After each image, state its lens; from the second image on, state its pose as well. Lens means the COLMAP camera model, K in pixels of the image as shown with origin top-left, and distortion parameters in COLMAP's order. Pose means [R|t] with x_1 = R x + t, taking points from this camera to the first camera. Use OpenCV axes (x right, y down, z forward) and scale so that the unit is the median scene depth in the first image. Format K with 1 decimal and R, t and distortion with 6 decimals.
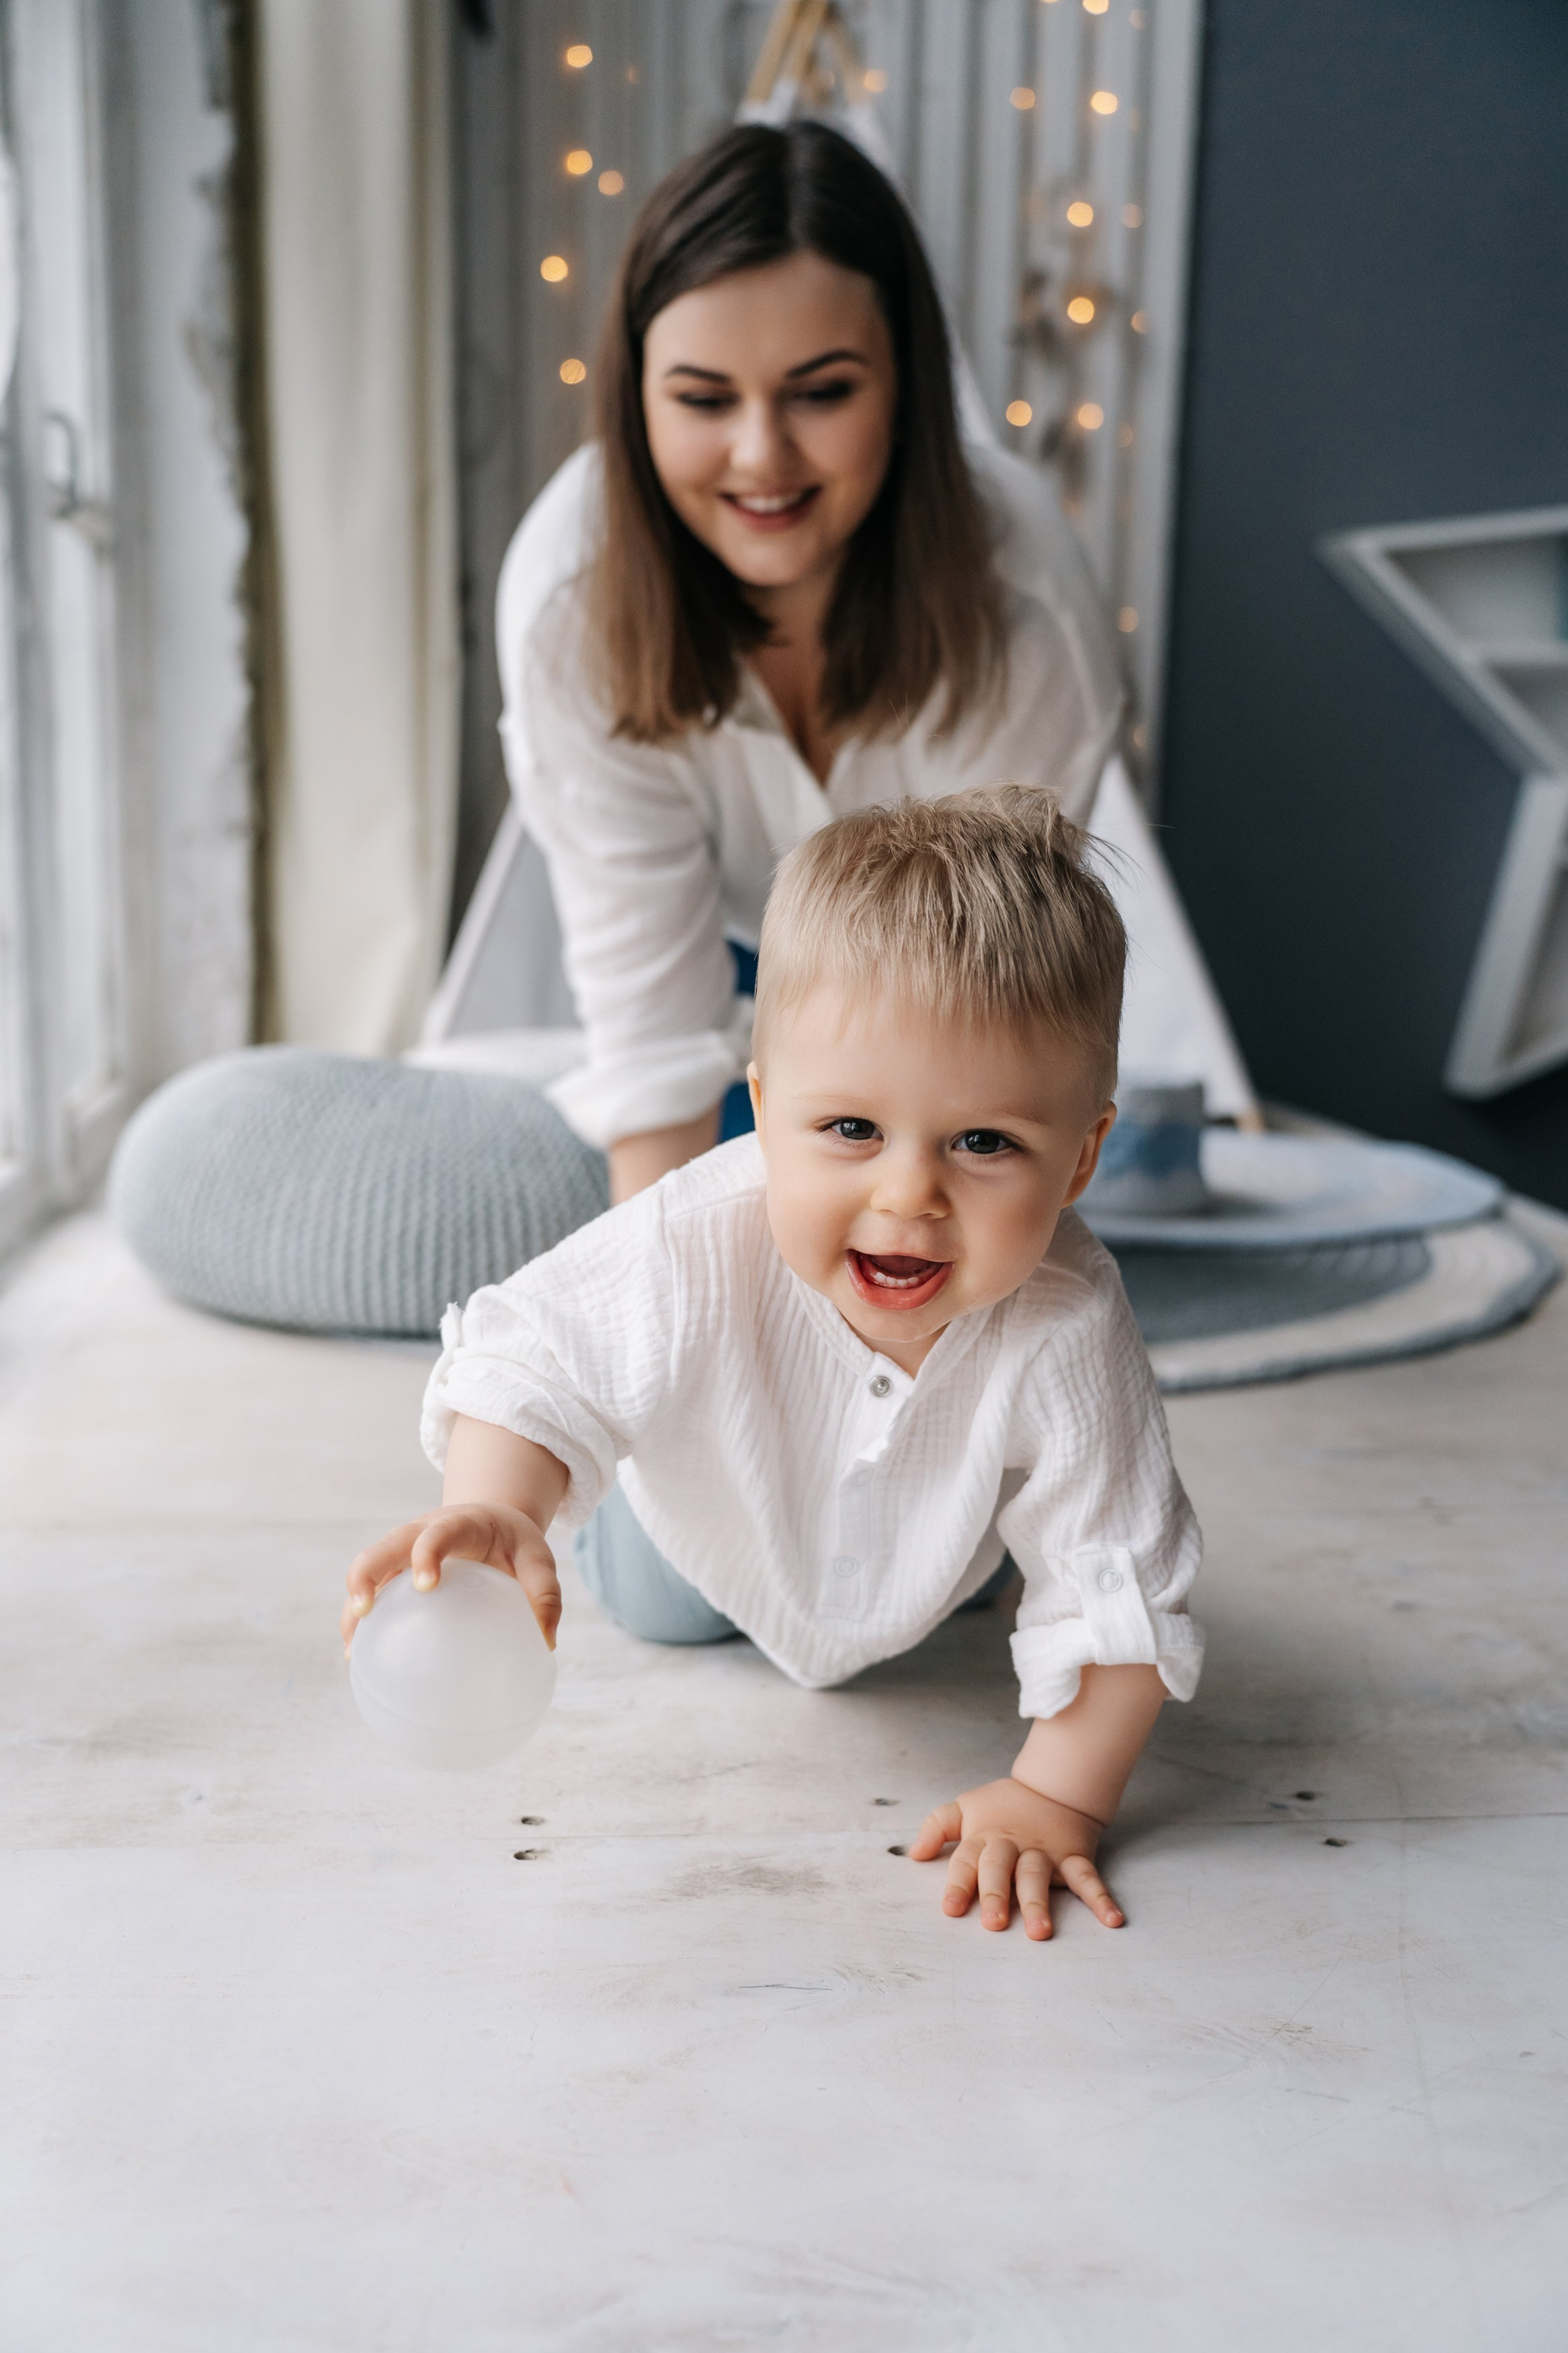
lens RADIAL K [[2085.4, 0, 784.0], [0, 2085.4, 1176.5], [0, 0, 1]] dist [0.025549, -0.004162]
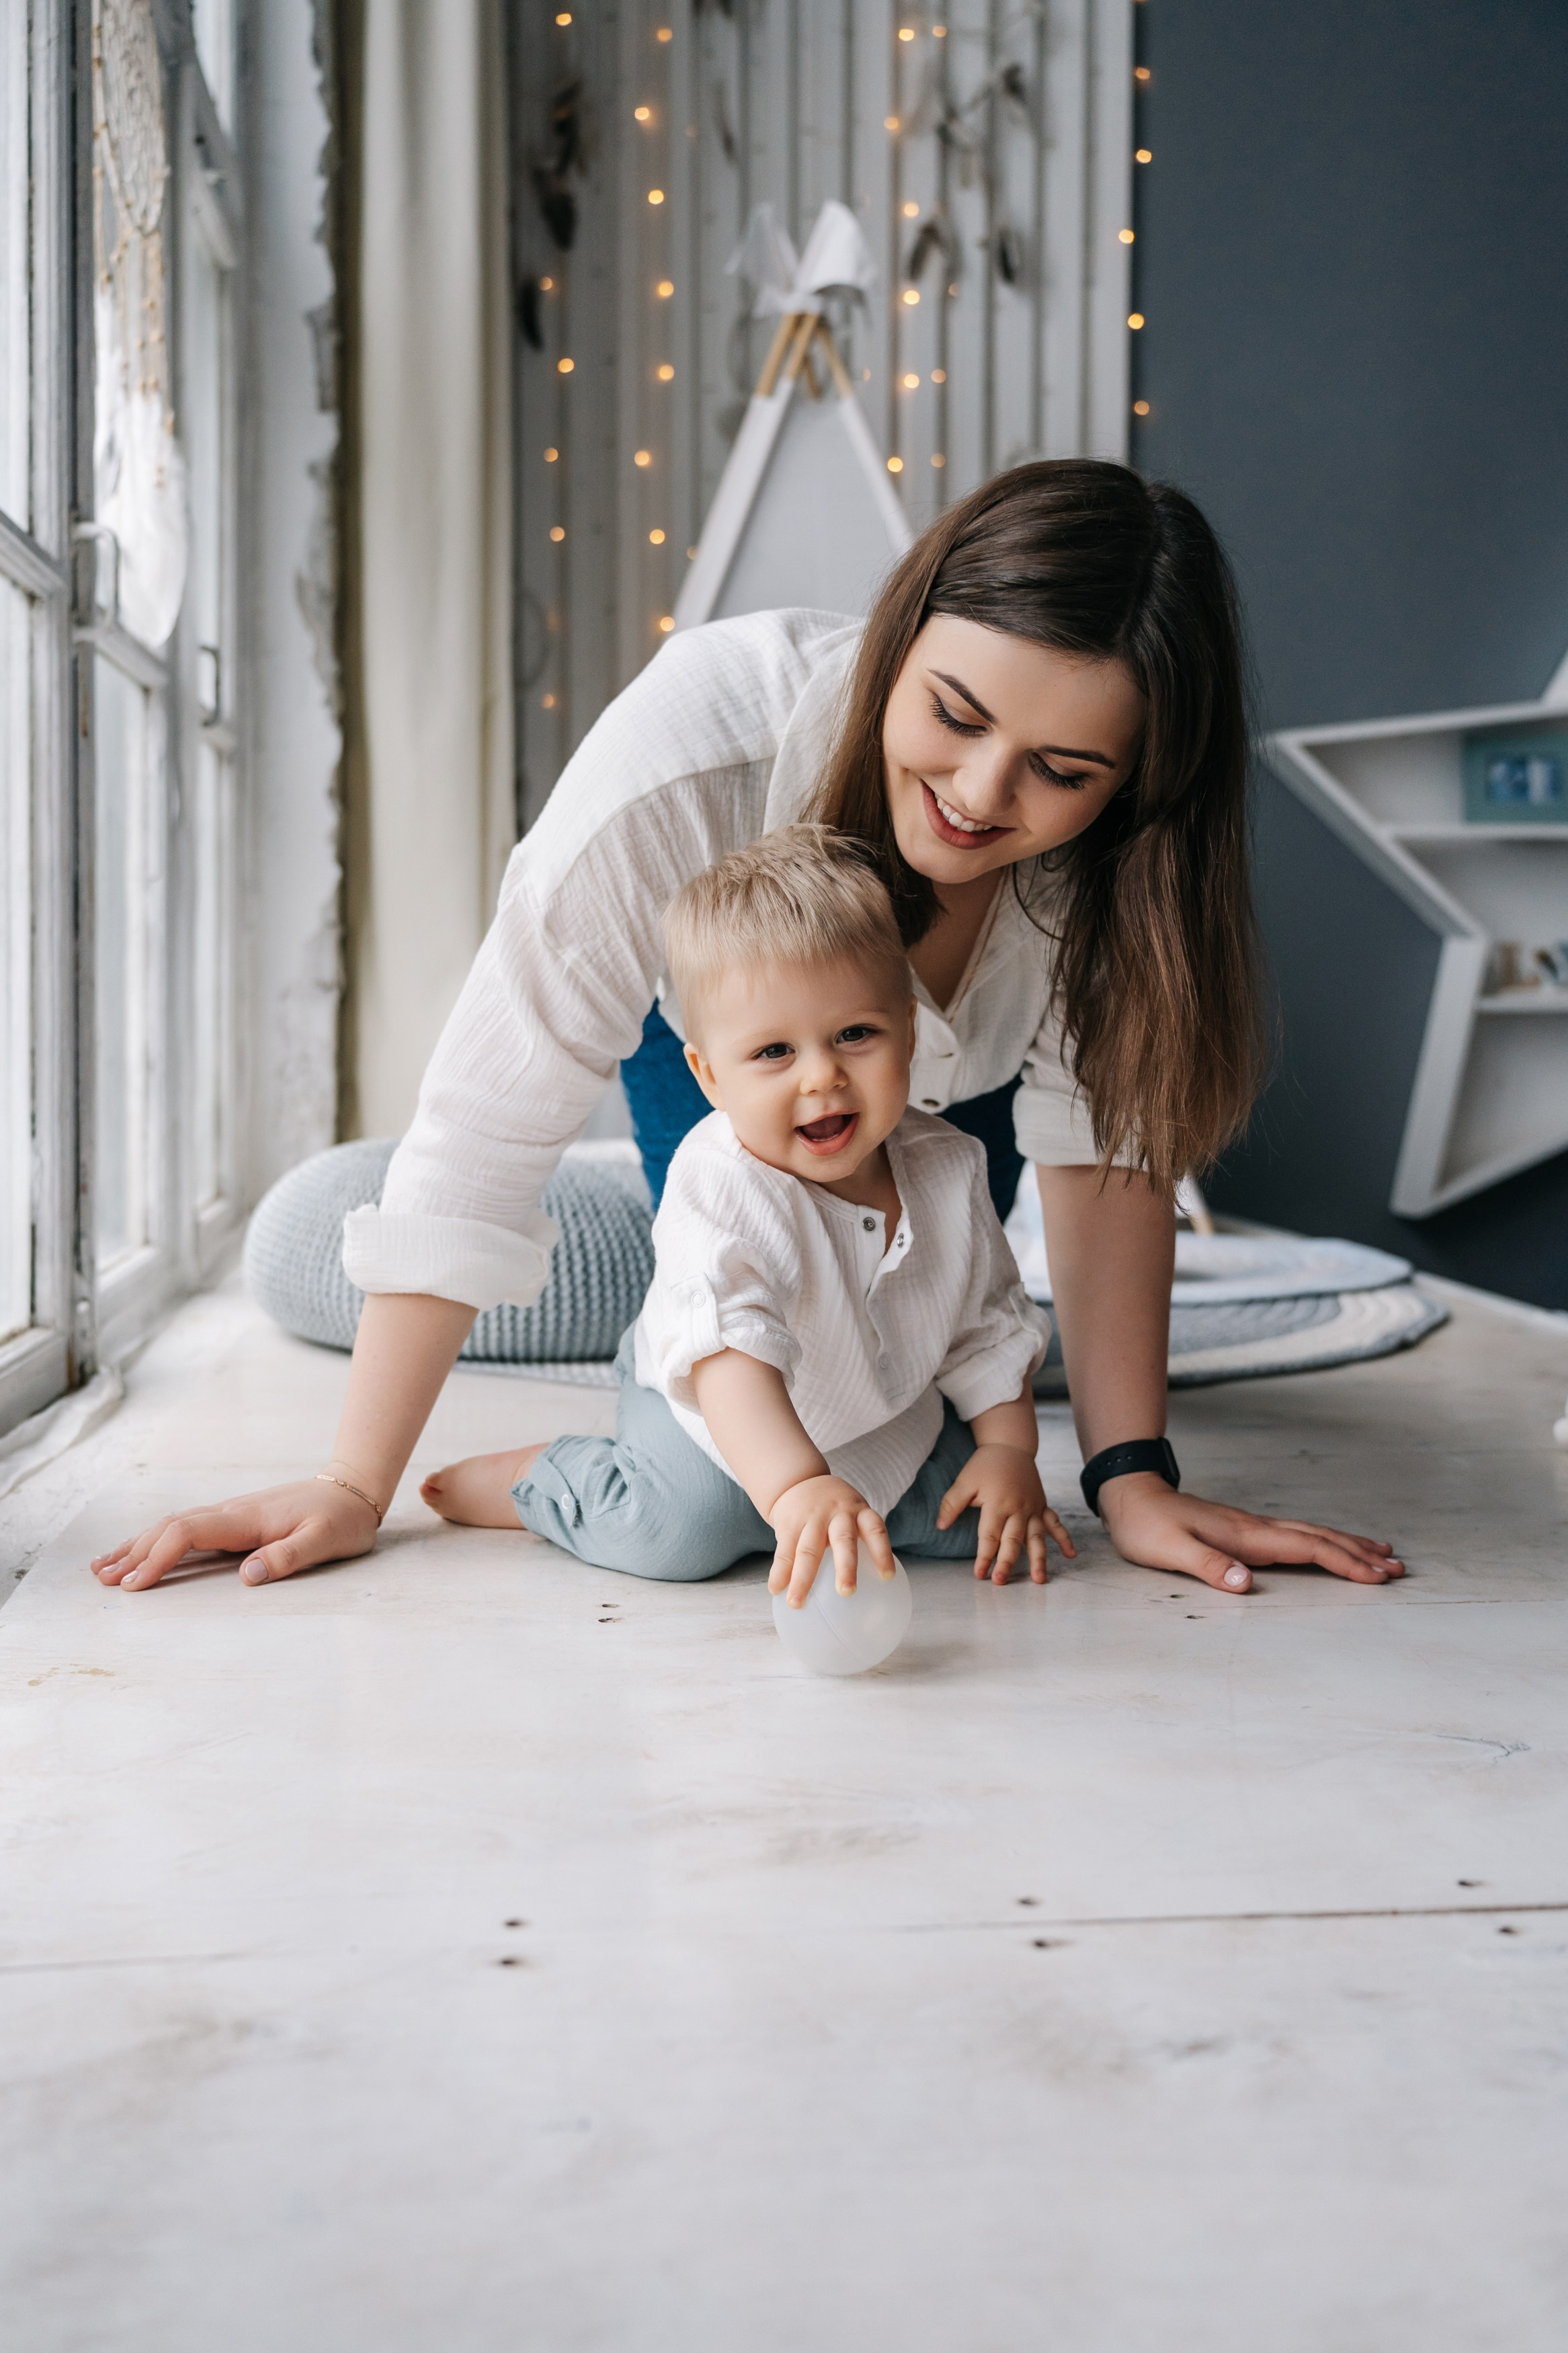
lens RADIAL K [[1972.9, 0, 781.7], [0, 1972.9, 1096.7], [0, 0, 1]] dist [0.000110, -0.000231]
pose [[0.999861, -0.014101, -0.008876, 0.002702], [0.012881, 0.992064, -0.125075, 0.039808], [0.010569, 0.124943, 0.992108, -0.095340]]
